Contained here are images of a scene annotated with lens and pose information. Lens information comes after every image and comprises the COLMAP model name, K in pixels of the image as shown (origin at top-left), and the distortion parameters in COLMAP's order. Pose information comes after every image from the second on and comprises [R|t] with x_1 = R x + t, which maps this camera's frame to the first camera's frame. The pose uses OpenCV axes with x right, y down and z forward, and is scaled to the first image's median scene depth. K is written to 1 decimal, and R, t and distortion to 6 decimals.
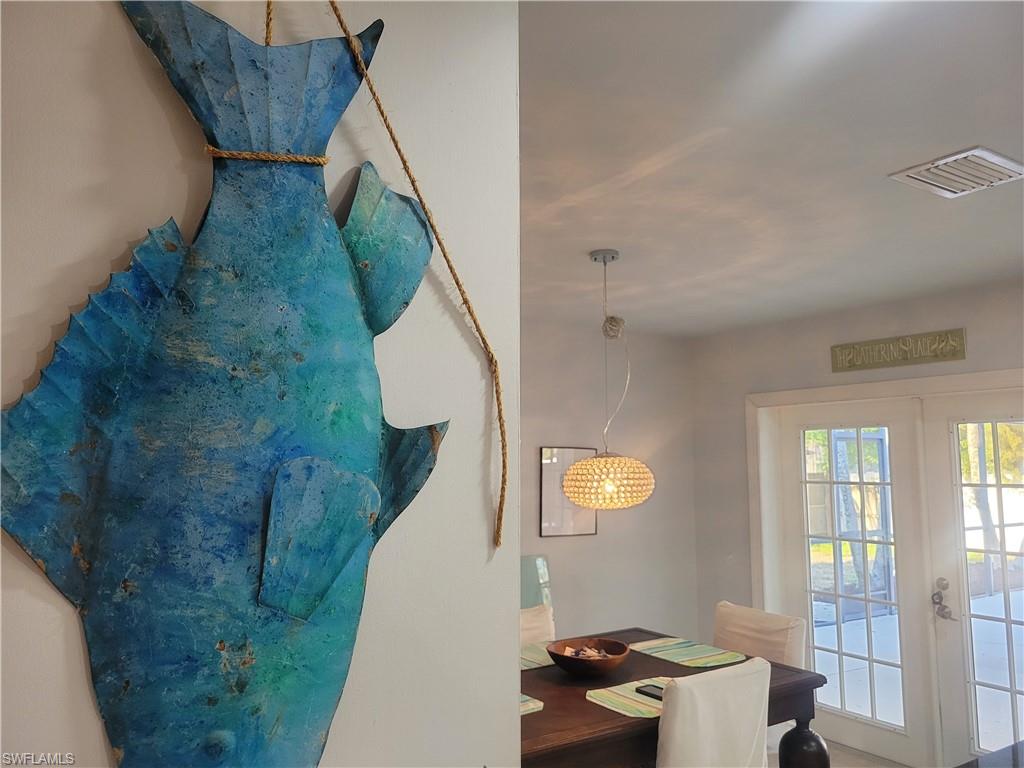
lens RADIAL K [[752.0, 0, 506.8], [0, 752.0, 387.3], [0, 0, 1]] dist [-0.005025, -0.000189]
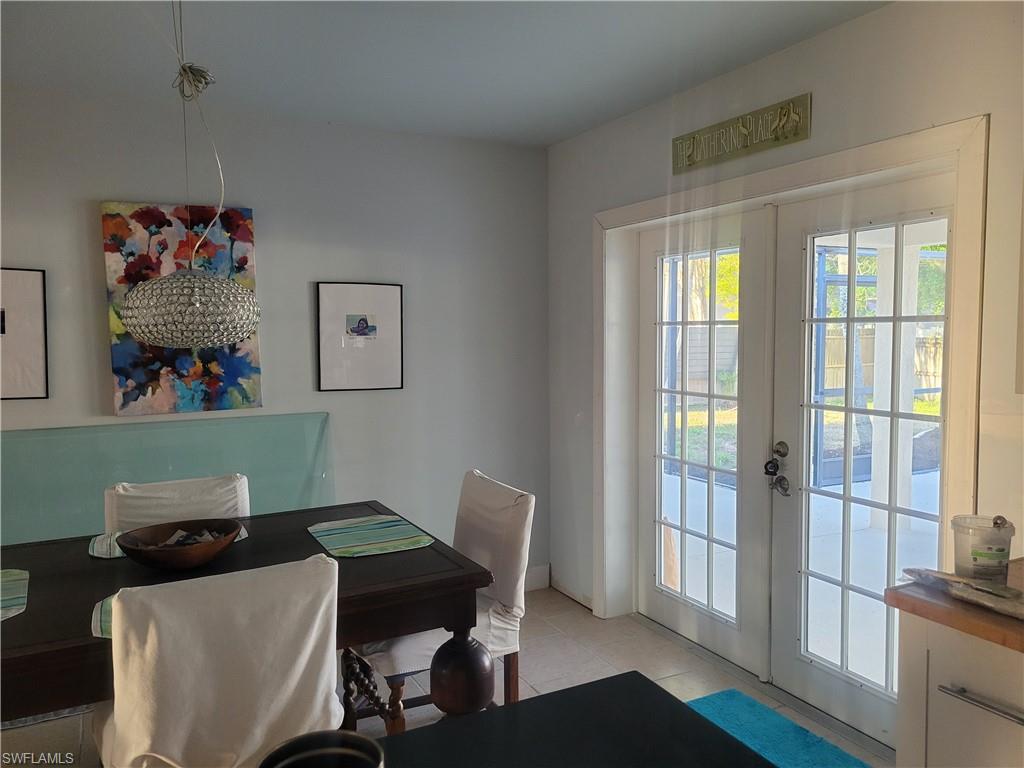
lens RADIAL K [[767.4, 0, 512.0], [0, 767.4, 384.0], [0, 0, 1]] dist [0.031351, 0.000624]
pose [[0.997158, -0.003593, -0.075247, 0.364077], [0.016978, 0.983883, 0.178004, 0.050769], [0.073394, -0.178776, 0.981149, 0.216128]]
